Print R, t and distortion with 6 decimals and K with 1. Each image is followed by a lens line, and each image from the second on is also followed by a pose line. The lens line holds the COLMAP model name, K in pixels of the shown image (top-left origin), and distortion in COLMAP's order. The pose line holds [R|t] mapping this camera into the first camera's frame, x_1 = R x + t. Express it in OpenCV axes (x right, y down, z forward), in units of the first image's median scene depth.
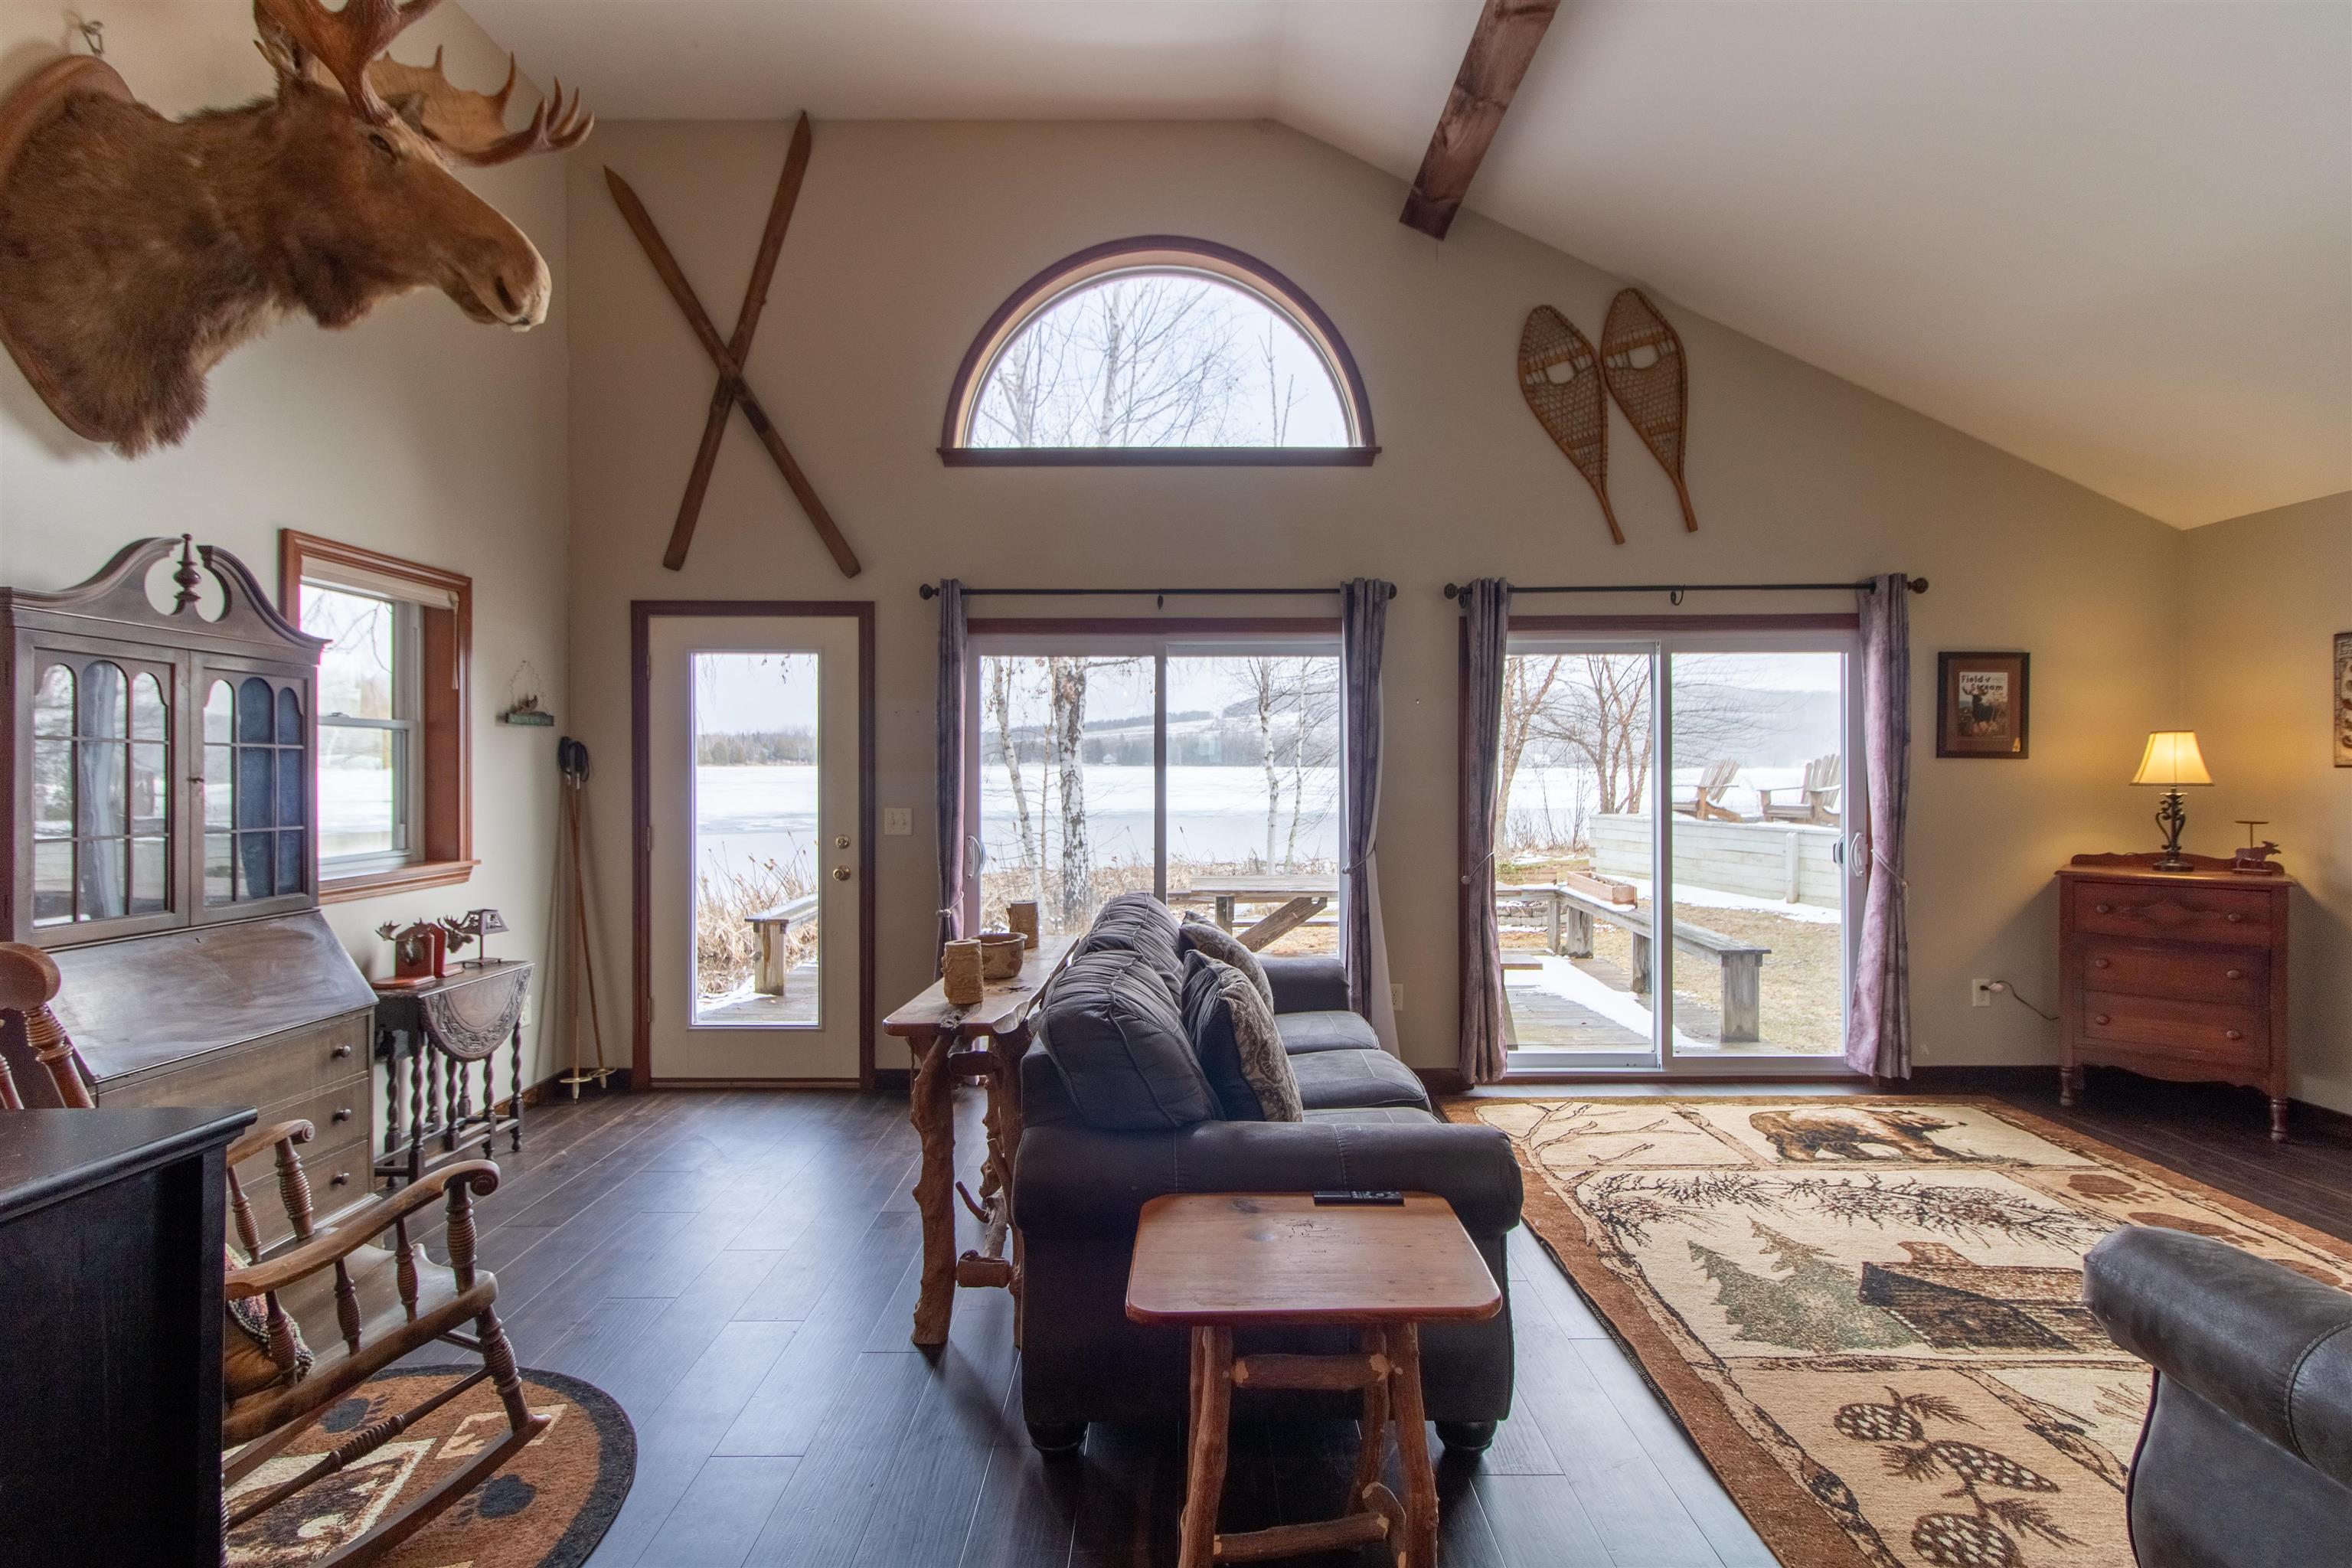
lens RADIAL K [[1092.6, 0, 1175.4], [0, 1092.6, 773.0], [0, 0, 1]] dist [0.003083, -0.000534]
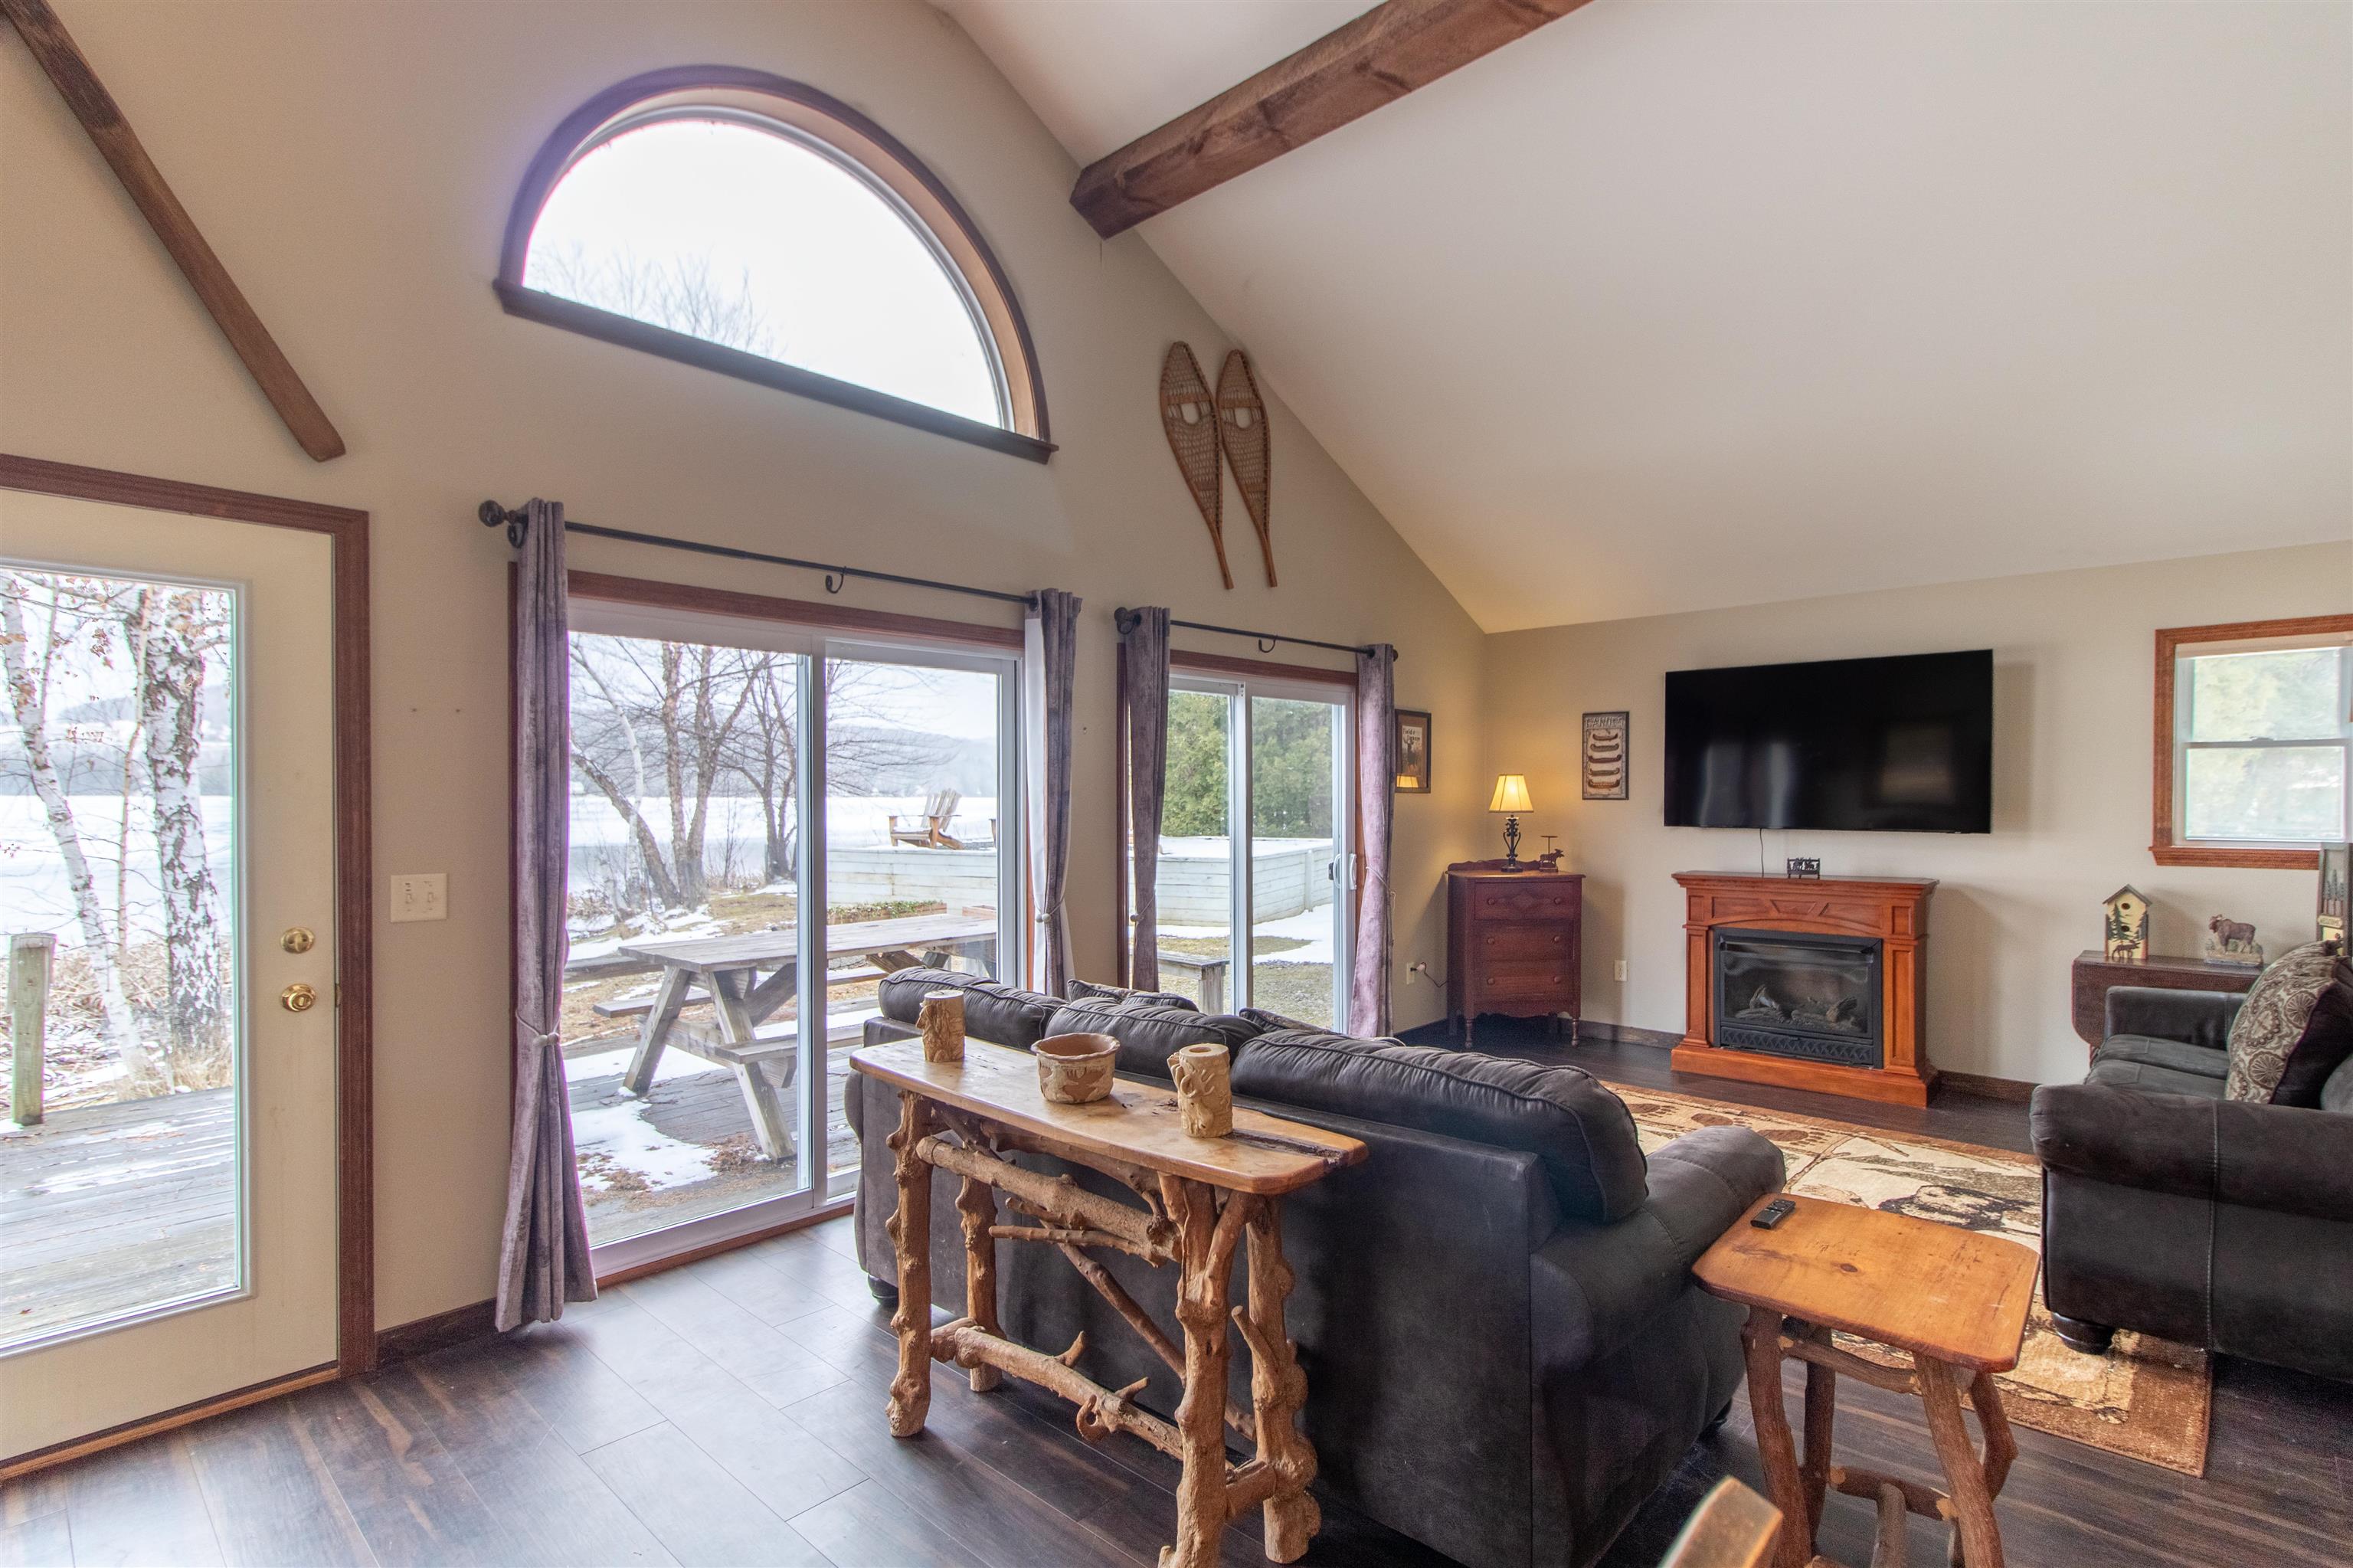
lens RADIAL K [[1130.1, 0, 1205.2], [0, 1130.1, 811.8], [0, 0, 1]] dist [-0.005063, -0.000483]
pose [[0.666952, -0.010869, 0.745021, -0.537184], [0.004324, 0.999933, 0.010716, -0.007978], [-0.745088, -0.003926, 0.666955, 0.363337]]
